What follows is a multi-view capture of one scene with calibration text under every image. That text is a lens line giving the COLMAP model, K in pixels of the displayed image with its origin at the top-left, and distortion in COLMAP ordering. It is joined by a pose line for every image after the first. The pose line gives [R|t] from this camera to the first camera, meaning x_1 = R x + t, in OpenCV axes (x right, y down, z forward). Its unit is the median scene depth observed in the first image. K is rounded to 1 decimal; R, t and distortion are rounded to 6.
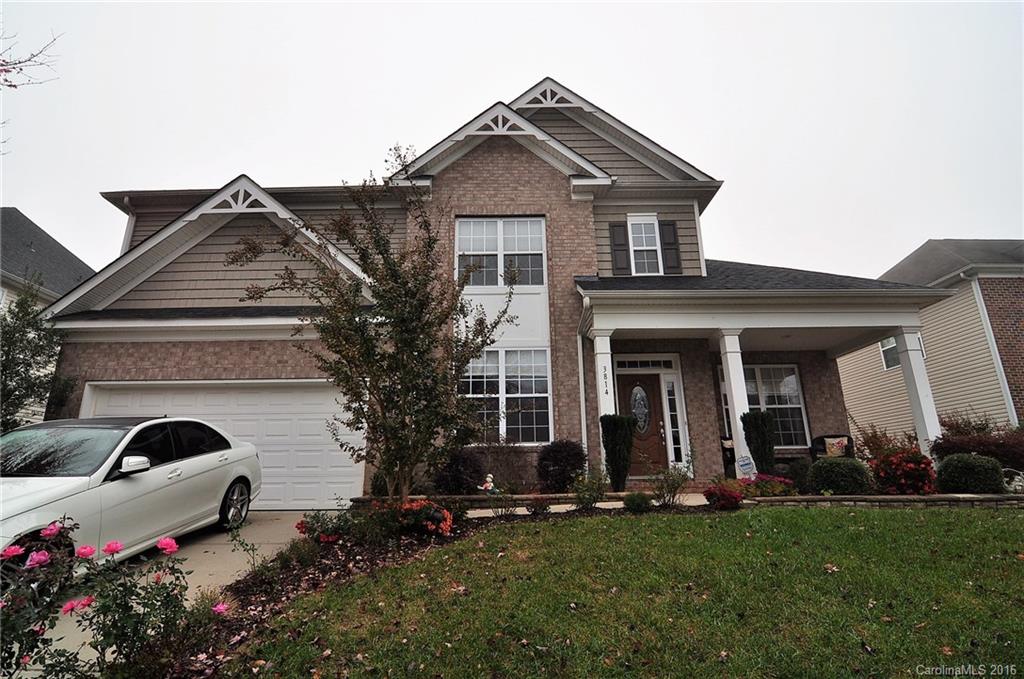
lens RADIAL K [[491.1, 0, 513.1], [0, 491.1, 336.8], [0, 0, 1]] dist [-0.008273, -0.005781]
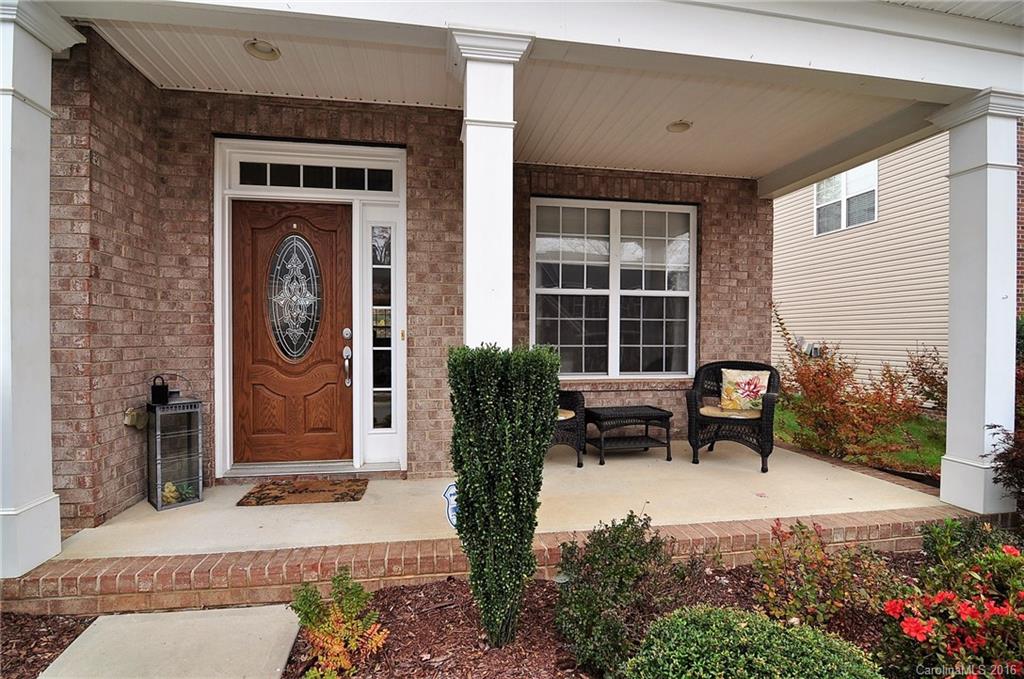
lens RADIAL K [[491.1, 0, 509.6], [0, 491.1, 340.9], [0, 0, 1]] dist [-0.008273, -0.005781]
pose [[0.987039, 0.014351, 0.159836, 0.350309], [-0.060703, 0.955379, 0.289079, 0.058307], [-0.148555, -0.295035, 0.943867, 0.577752]]
